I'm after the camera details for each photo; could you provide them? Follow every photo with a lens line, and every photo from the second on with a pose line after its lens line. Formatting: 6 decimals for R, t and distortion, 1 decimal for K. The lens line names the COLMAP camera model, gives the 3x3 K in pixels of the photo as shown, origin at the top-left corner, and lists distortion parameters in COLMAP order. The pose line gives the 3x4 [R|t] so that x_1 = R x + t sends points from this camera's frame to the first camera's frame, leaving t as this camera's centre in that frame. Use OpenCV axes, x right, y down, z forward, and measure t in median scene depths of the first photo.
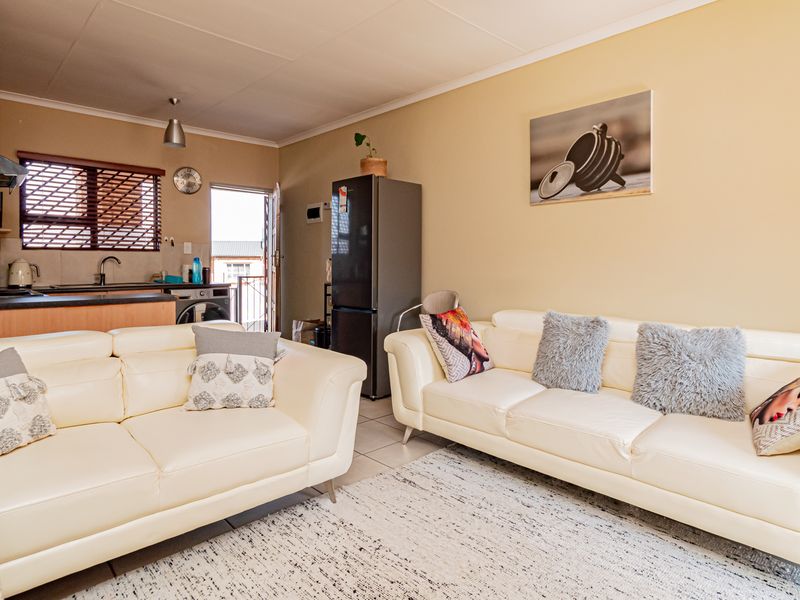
lens RADIAL K [[462.7, 0, 400.0], [0, 462.7, 300.0], [0, 0, 1]] dist [-0.028334, 0.000558]
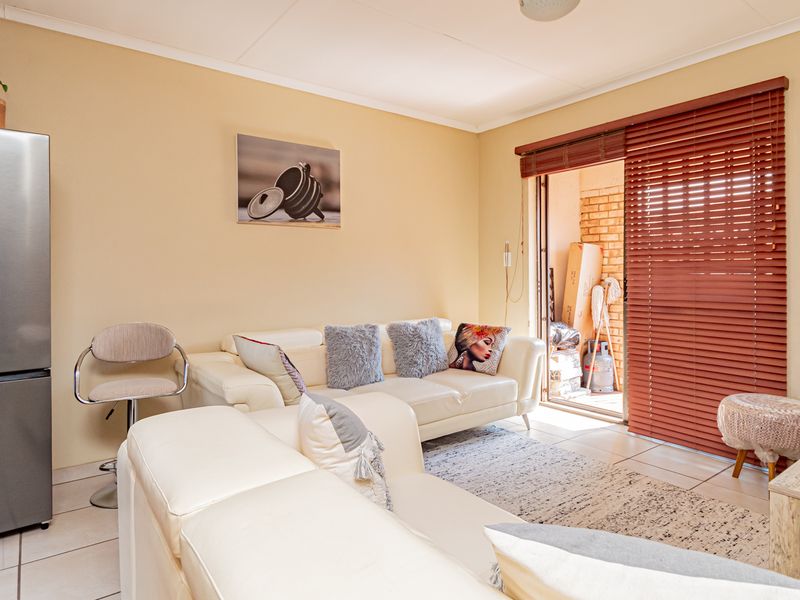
lens RADIAL K [[488.6, 0, 400.0], [0, 488.6, 300.0], [0, 0, 1]] dist [0.001679, 0.000050]
pose [[0.101267, -0.059556, 0.993075, -0.793917], [0.087332, 0.994885, 0.050759, -0.078081], [-0.991019, 0.081587, 0.105951, 0.652490]]
